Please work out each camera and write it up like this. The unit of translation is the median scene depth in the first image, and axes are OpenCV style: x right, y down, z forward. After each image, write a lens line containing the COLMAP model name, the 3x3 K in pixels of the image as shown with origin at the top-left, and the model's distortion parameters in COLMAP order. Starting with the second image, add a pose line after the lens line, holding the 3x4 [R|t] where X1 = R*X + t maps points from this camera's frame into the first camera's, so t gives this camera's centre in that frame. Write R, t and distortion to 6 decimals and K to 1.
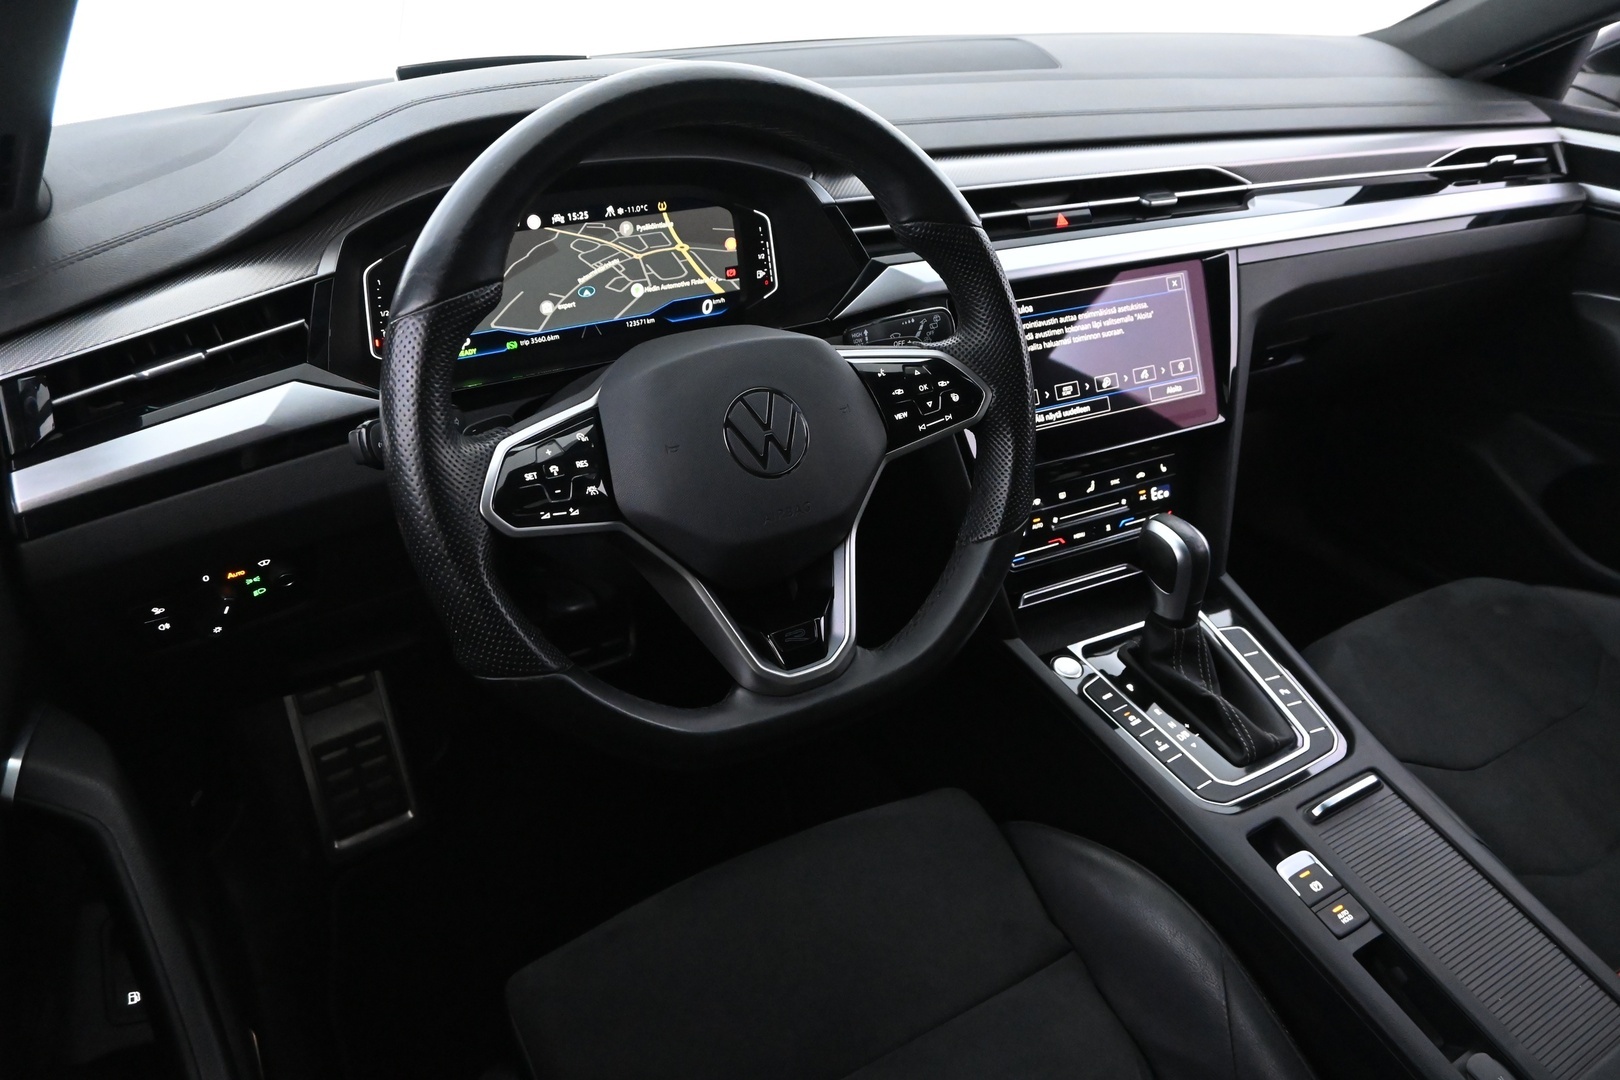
lens RADIAL K [[1110.7, 0, 810.0], [0, 1110.7, 540.0], [0, 0, 1]] dist [-0.001528, -0.003509]
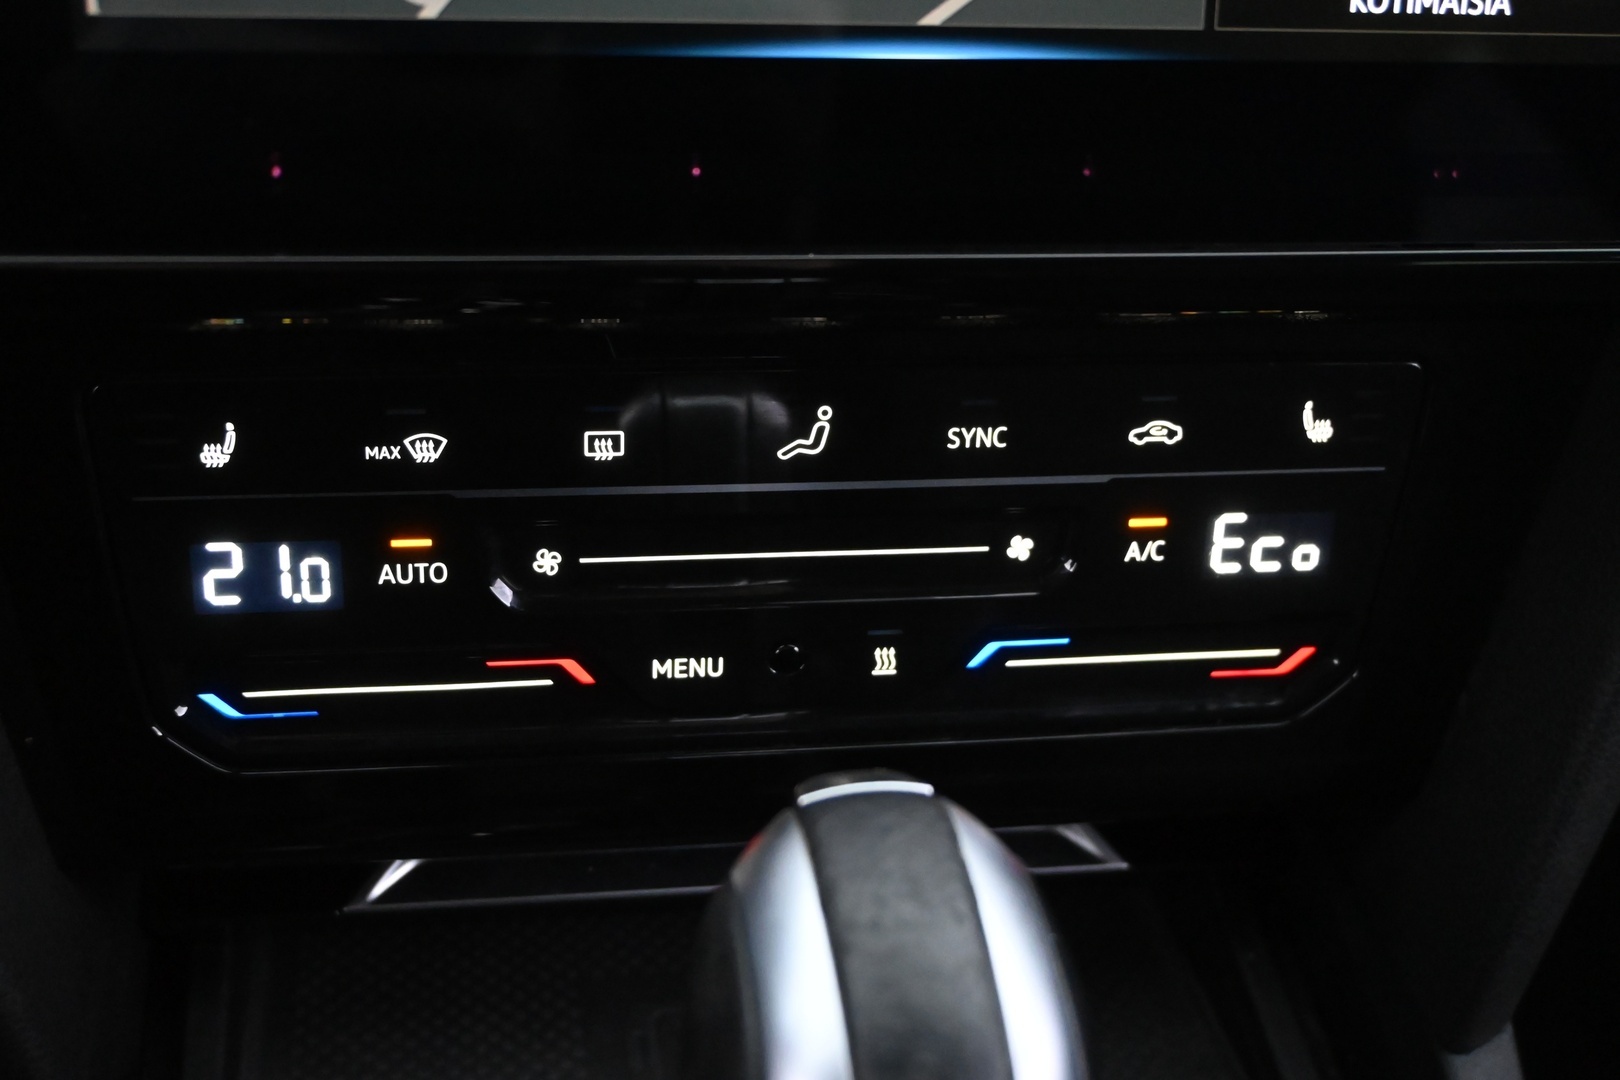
lens RADIAL K [[2000.6, 0, 810.0], [0, 2000.6, 540.0], [0, 0, 1]] dist [-0.008946, -0.002026]
pose [[0.937794, 0.279877, -0.205454, 0.345285], [-0.233632, 0.946440, 0.222864, -0.110447], [0.256825, -0.161000, 0.952953, 0.733373]]
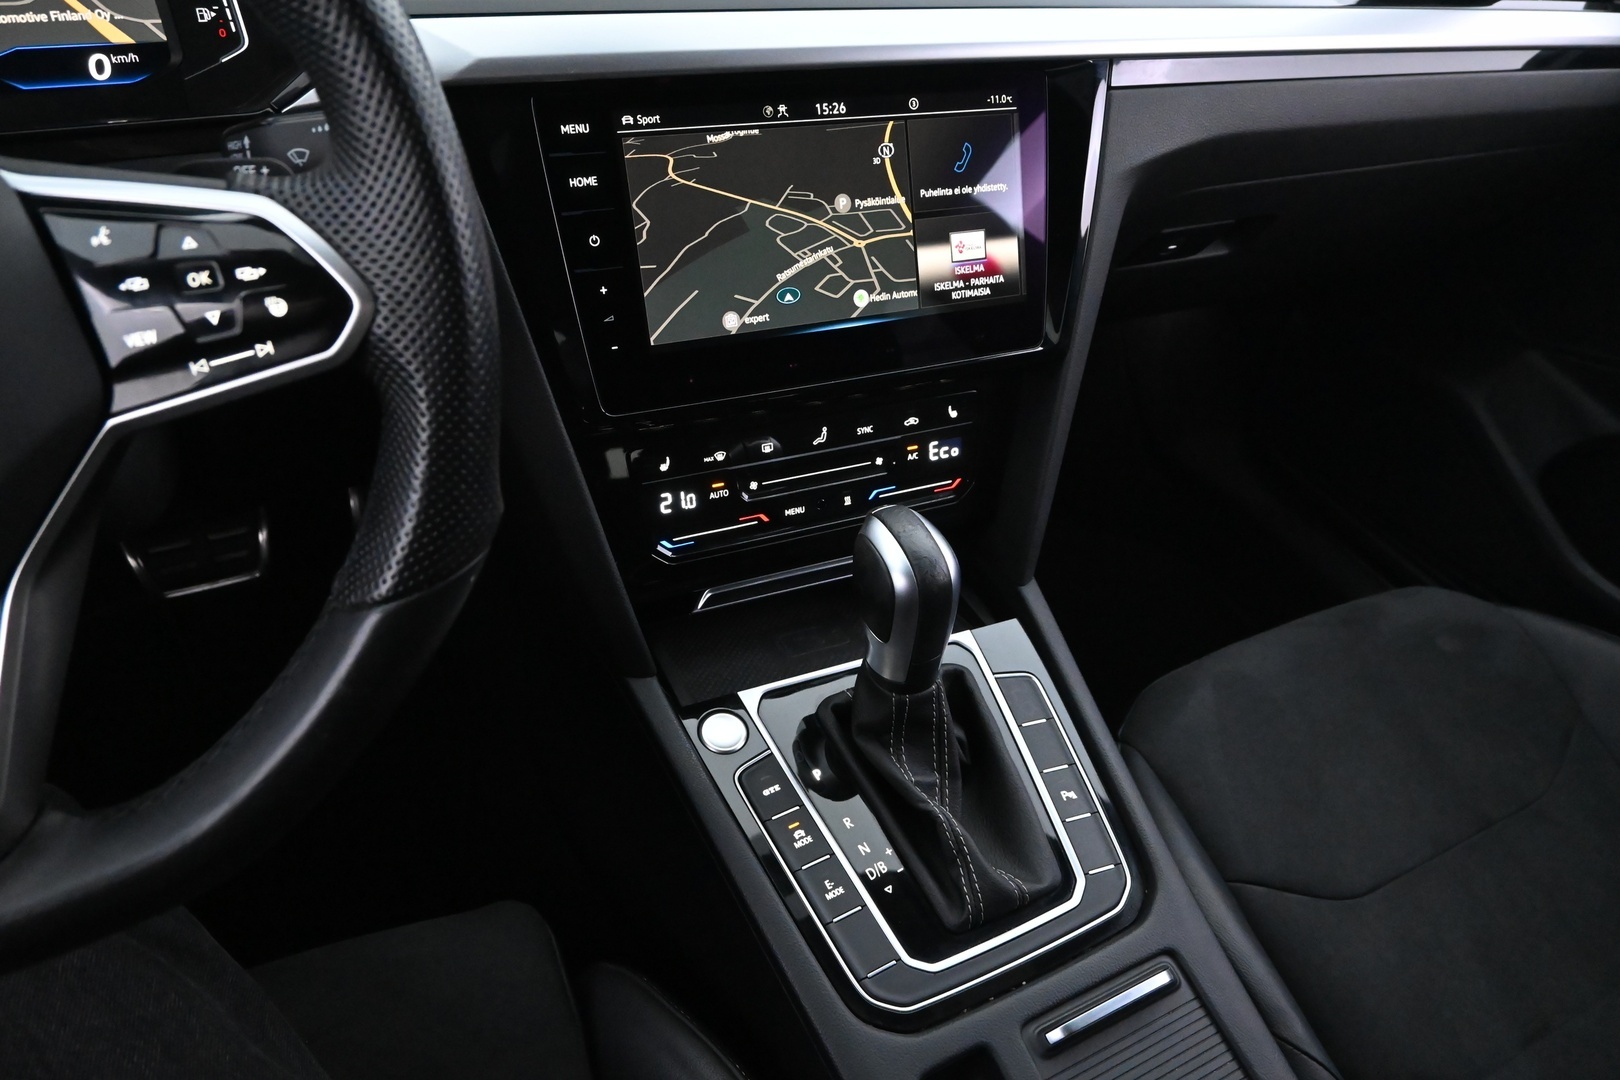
lens RADIAL K [[1110.7, 0, 810.0], [0, 1110.7, 540.0], [0, 0, 1]] dist [-0.001528, -0.003509]
pose [[0.995398, 0.095298, 0.010030, 0.262029], [-0.095681, 0.982744, 0.158299, -0.094430], [0.005229, -0.158530, 0.987340, 0.397486]]
